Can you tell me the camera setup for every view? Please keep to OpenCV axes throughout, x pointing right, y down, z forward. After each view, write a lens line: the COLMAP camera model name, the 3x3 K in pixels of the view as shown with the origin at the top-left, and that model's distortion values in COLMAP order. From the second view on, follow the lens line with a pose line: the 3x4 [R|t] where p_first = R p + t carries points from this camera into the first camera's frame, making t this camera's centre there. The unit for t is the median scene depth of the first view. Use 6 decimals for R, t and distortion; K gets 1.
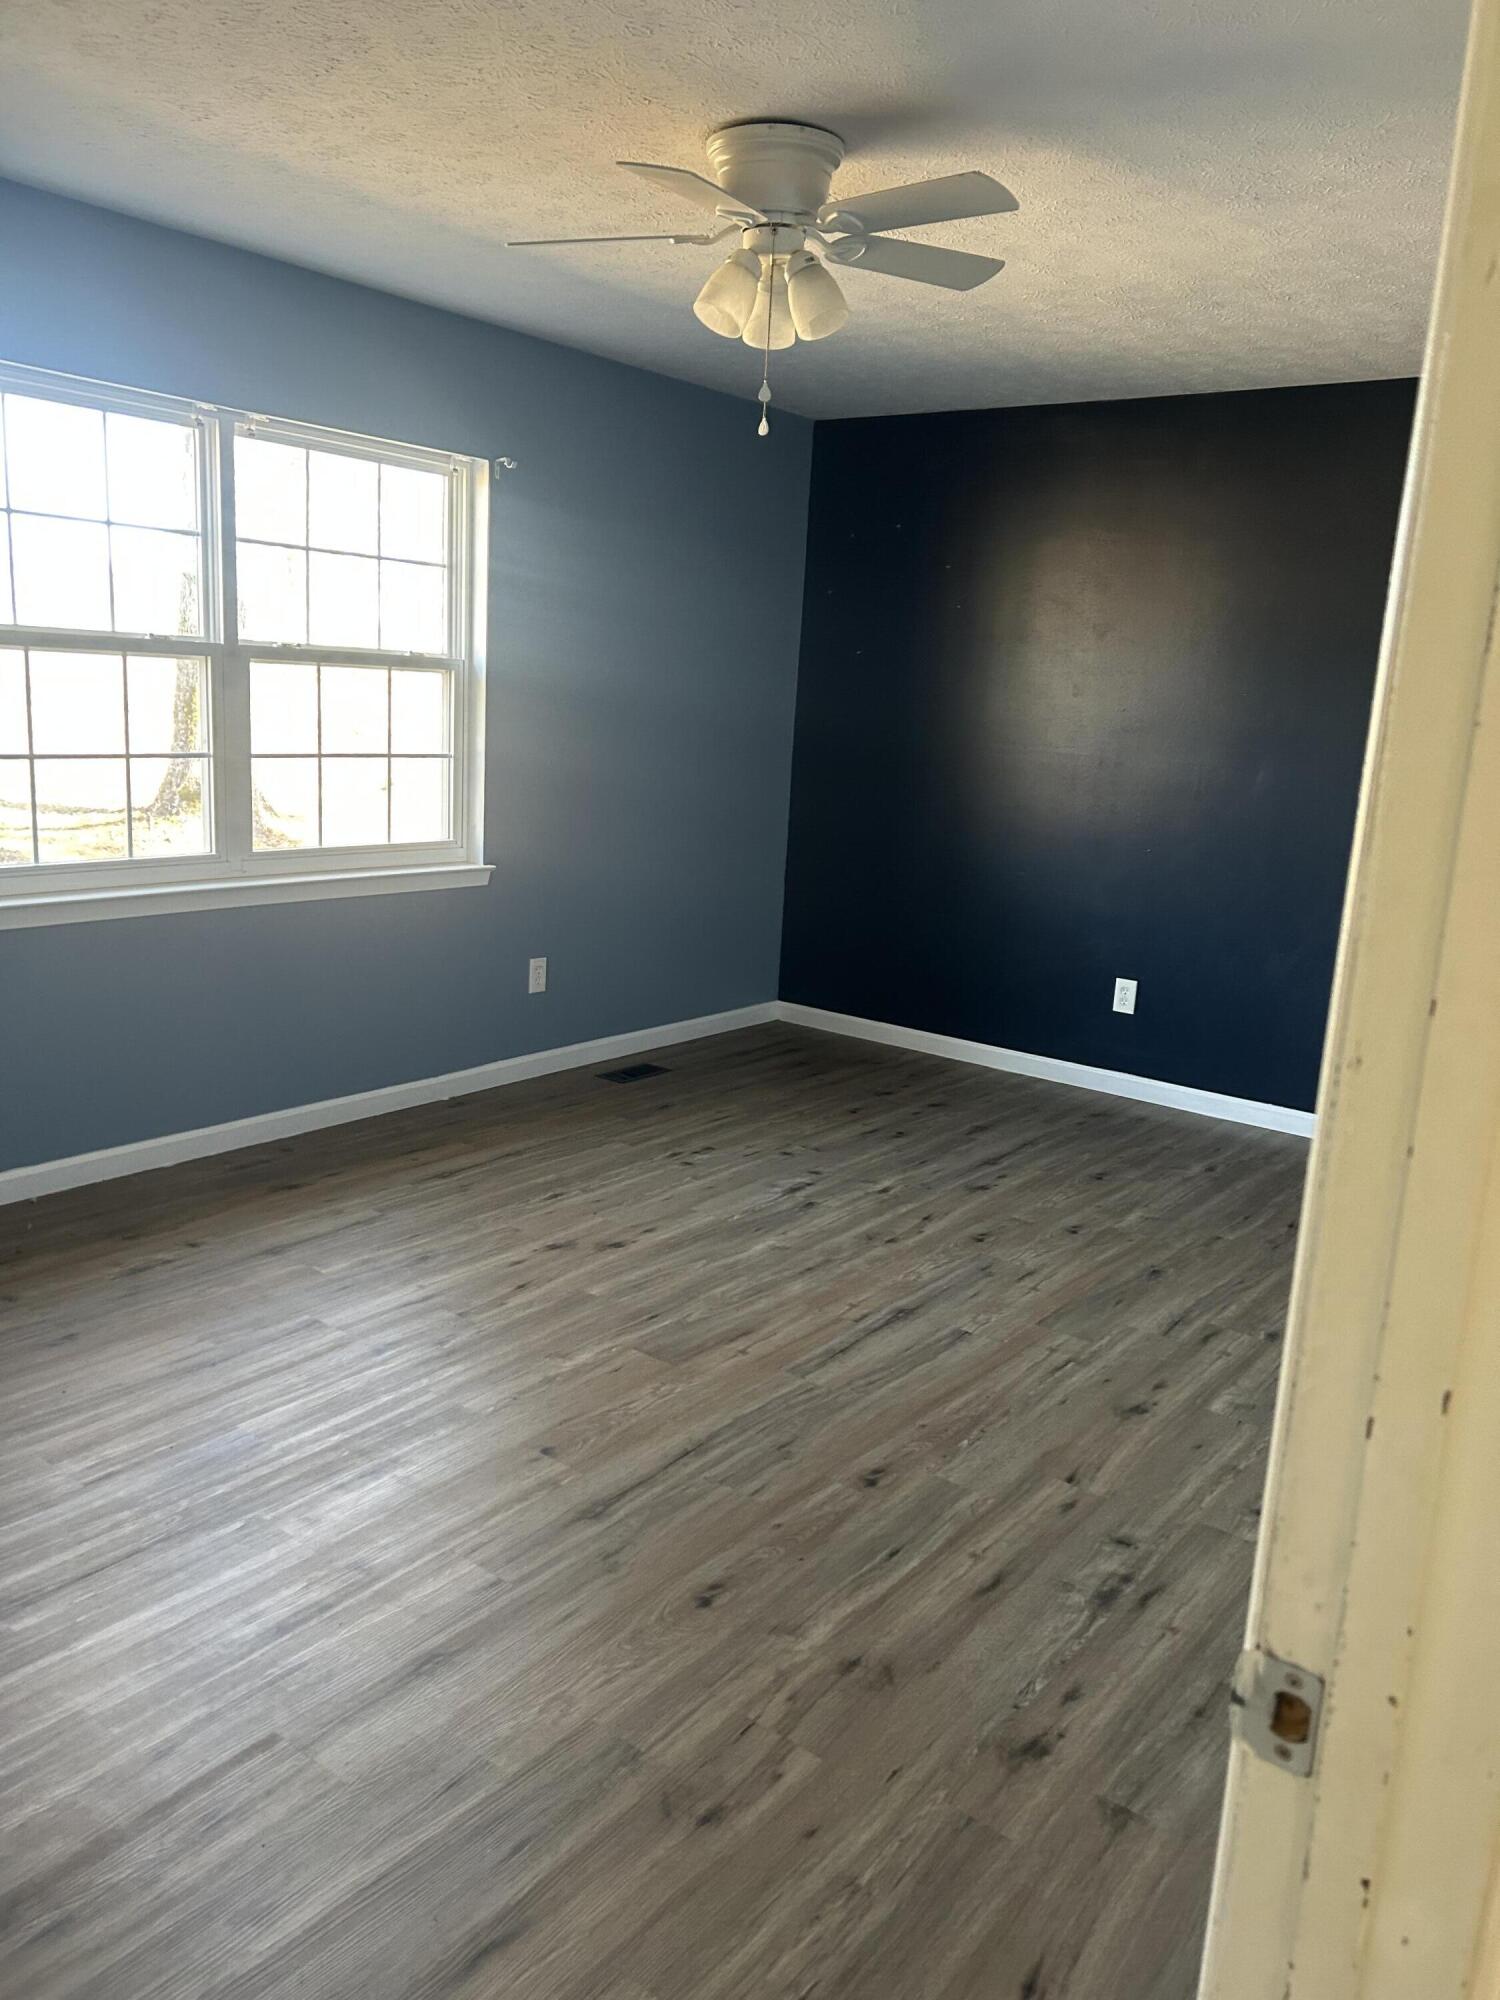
lens RADIAL K [[1502.9, 0, 750.8], [0, 1502.9, 998.7], [0, 0, 1]] dist [0.043781, -0.047945]
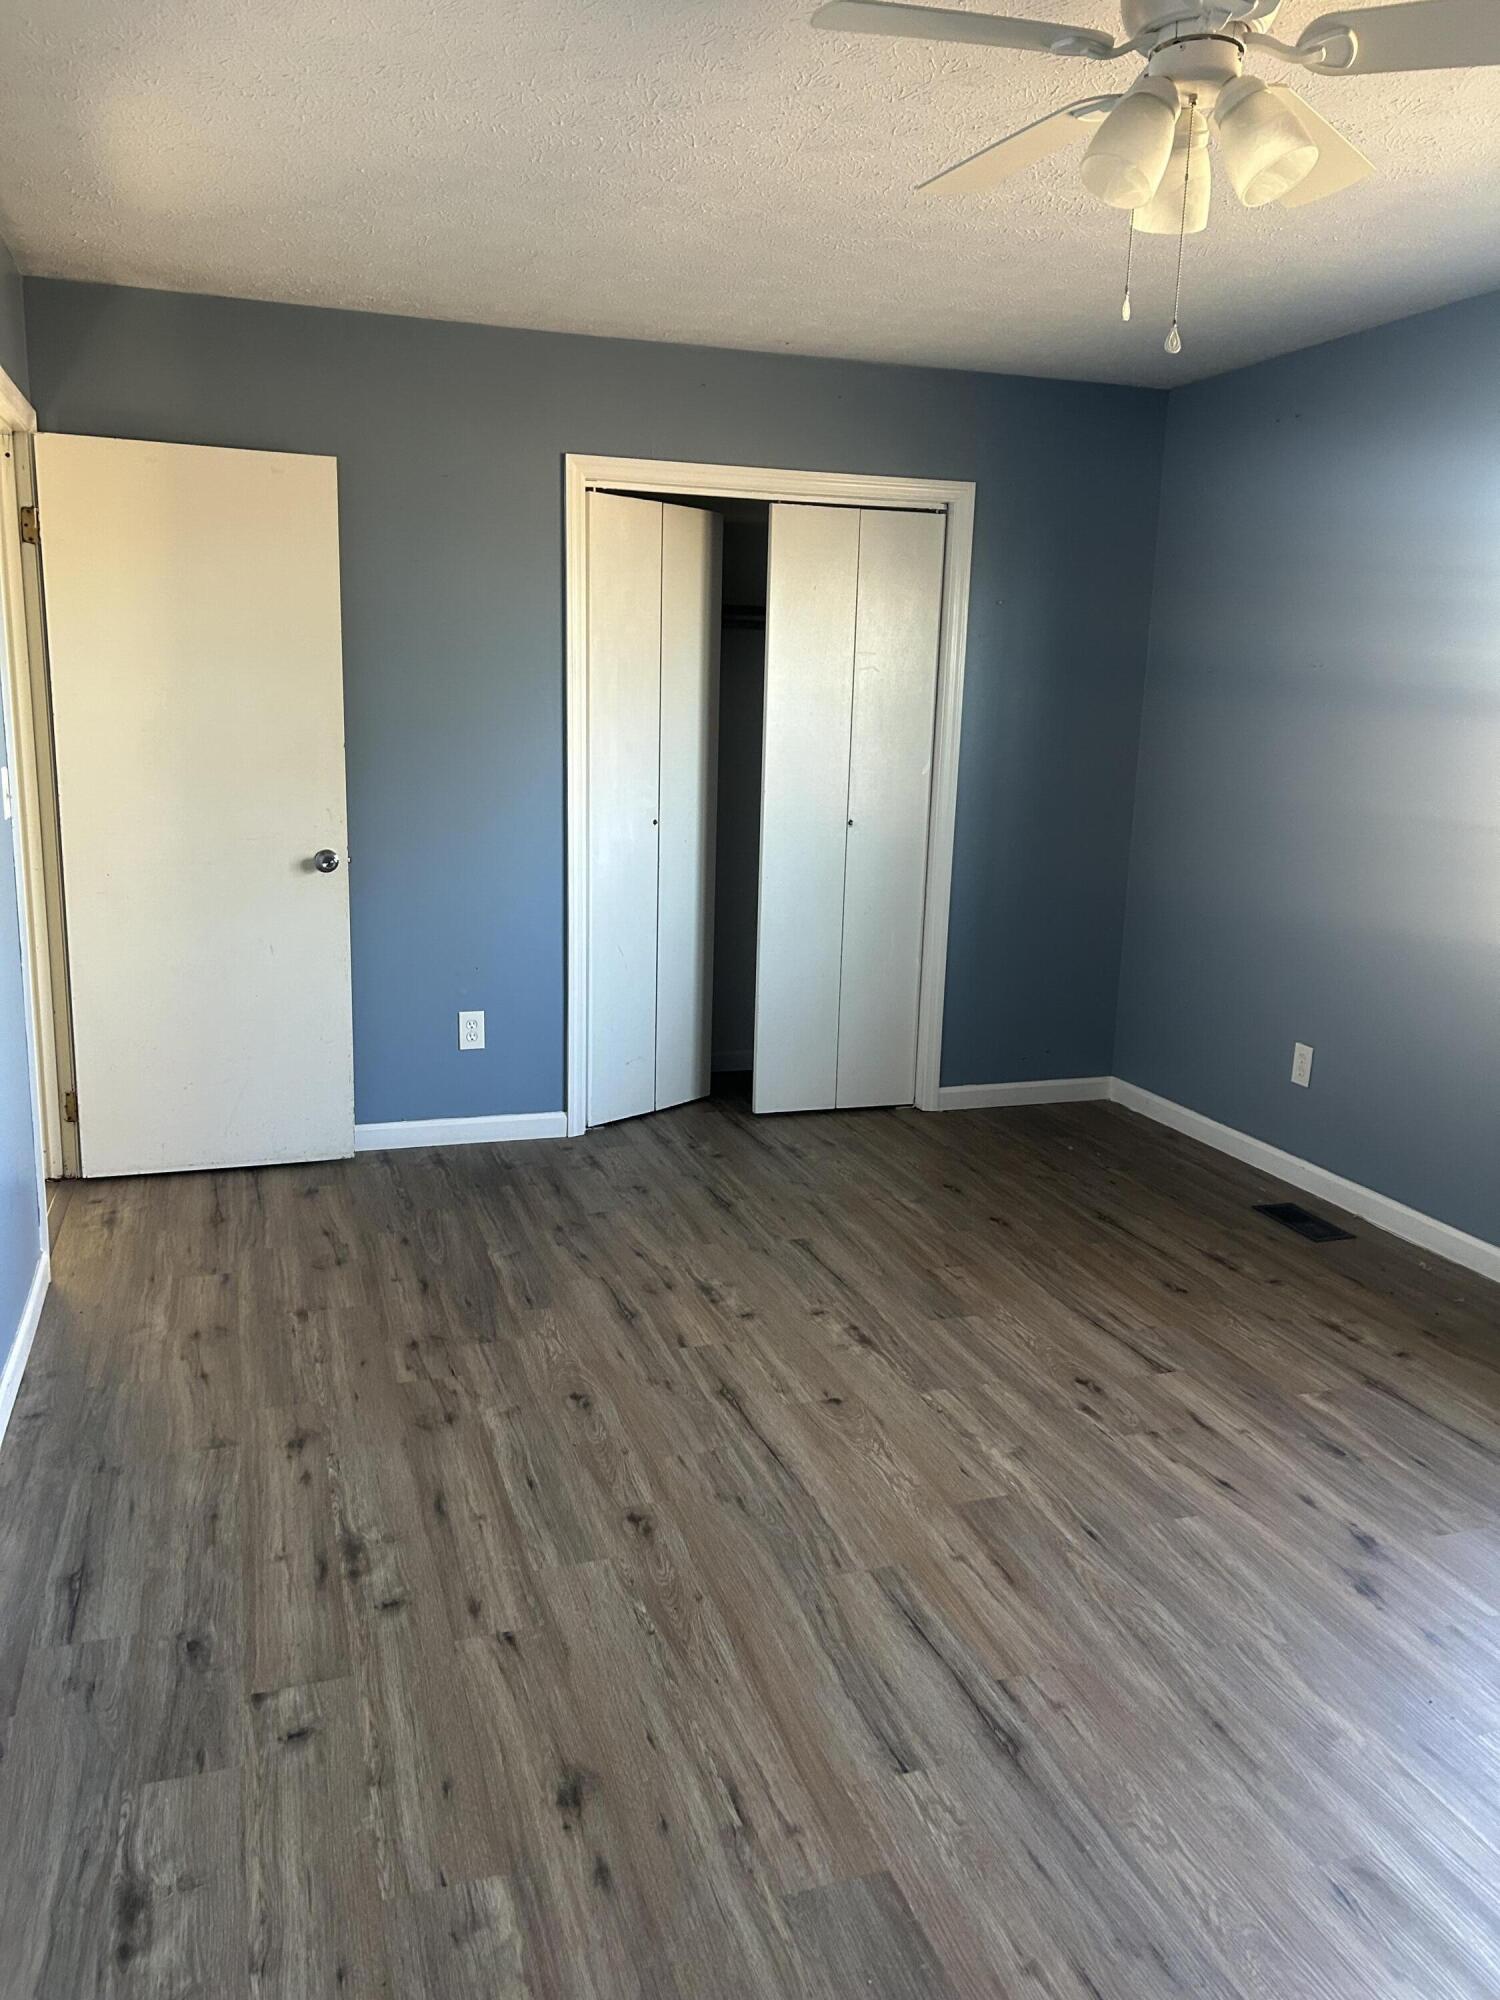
lens RADIAL K [[1502.9, 0, 735.5], [0, 1502.9, 1013.5], [0, 0, 1]] dist [0.043781, -0.047945]
pose [[-0.563876, 0.103727, -0.819320, 0.800386], [-0.229558, 0.933299, 0.276145, -0.260400], [0.793314, 0.343793, -0.502453, 1.429532]]
